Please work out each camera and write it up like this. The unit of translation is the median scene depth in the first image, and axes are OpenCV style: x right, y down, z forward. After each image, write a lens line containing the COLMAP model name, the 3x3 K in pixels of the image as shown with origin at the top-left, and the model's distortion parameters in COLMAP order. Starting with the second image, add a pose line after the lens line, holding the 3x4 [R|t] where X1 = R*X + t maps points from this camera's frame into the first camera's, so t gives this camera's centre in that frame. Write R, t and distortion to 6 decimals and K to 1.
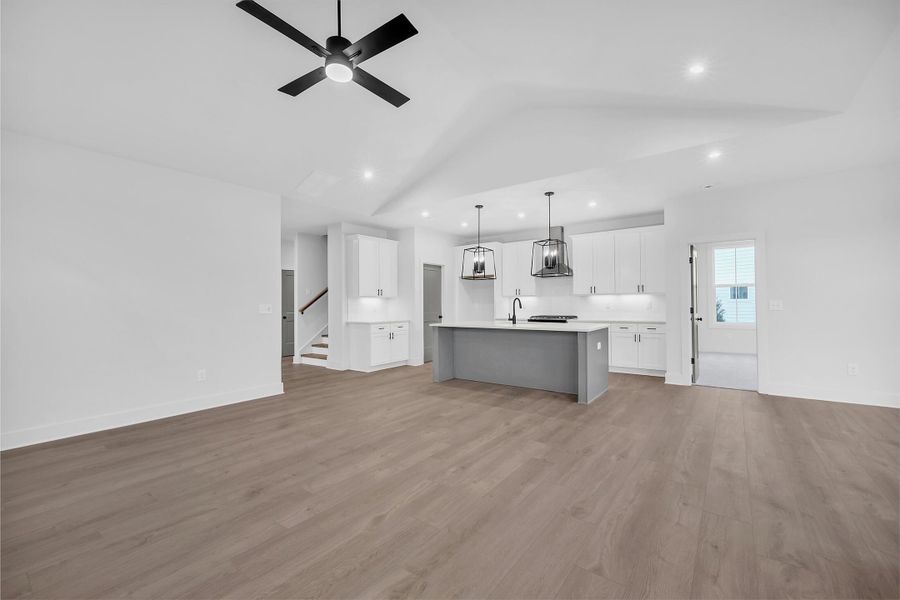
lens RADIAL K [[383.6, 0, 441.7], [0, 383.6, 302.6], [0, 0, 1]] dist [-0.000169, -0.001002]
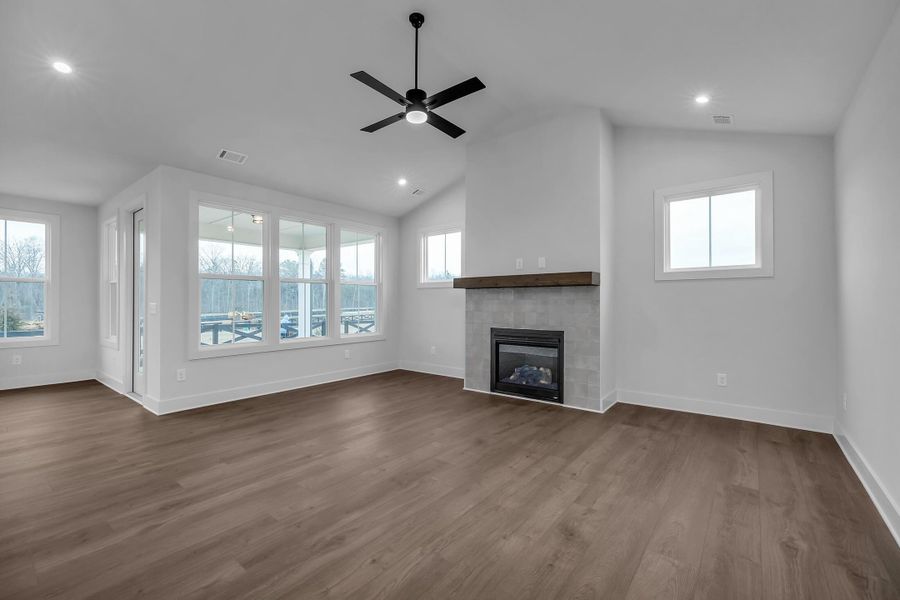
lens RADIAL K [[383.6, 0, 441.8], [0, 383.6, 299.5], [0, 0, 1]] dist [-0.000169, -0.001002]
pose [[-0.999638, 0.011054, 0.024532, -0.329984], [0.010902, 0.999921, -0.006318, 0.002980], [-0.024600, -0.006049, -0.999679, 1.980985]]
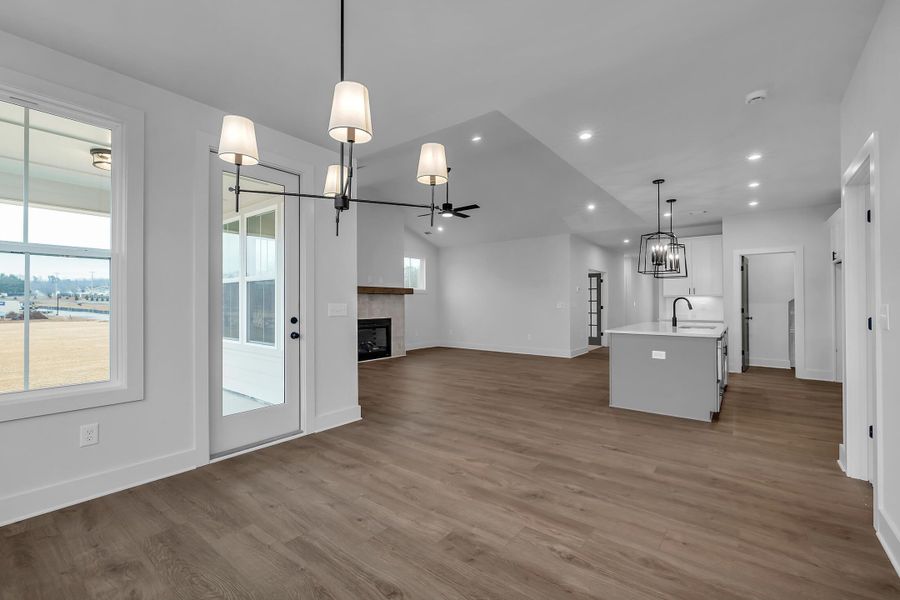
lens RADIAL K [[383.6, 0, 448.5], [0, 383.6, 300.2], [0, 0, 1]] dist [-0.000169, -0.001002]
pose [[-0.028258, 0.000637, -0.999600, 2.104454], [0.010358, 0.999946, 0.000345, -0.005910], [0.999547, -0.010344, -0.028263, 0.956594]]
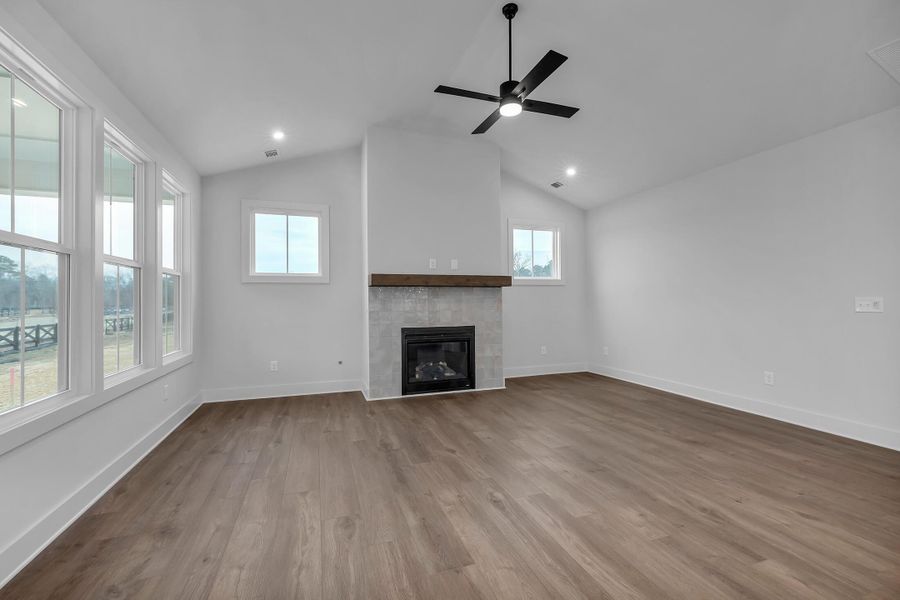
lens RADIAL K [[383.6, 0, 449.2], [0, 383.6, 294.6], [0, 0, 1]] dist [-0.000169, -0.001002]
pose [[-0.551478, -0.001046, -0.834189, 0.760722], [0.013306, 0.999861, -0.010051, -0.002470], [0.834084, -0.016643, -0.551387, 1.319970]]
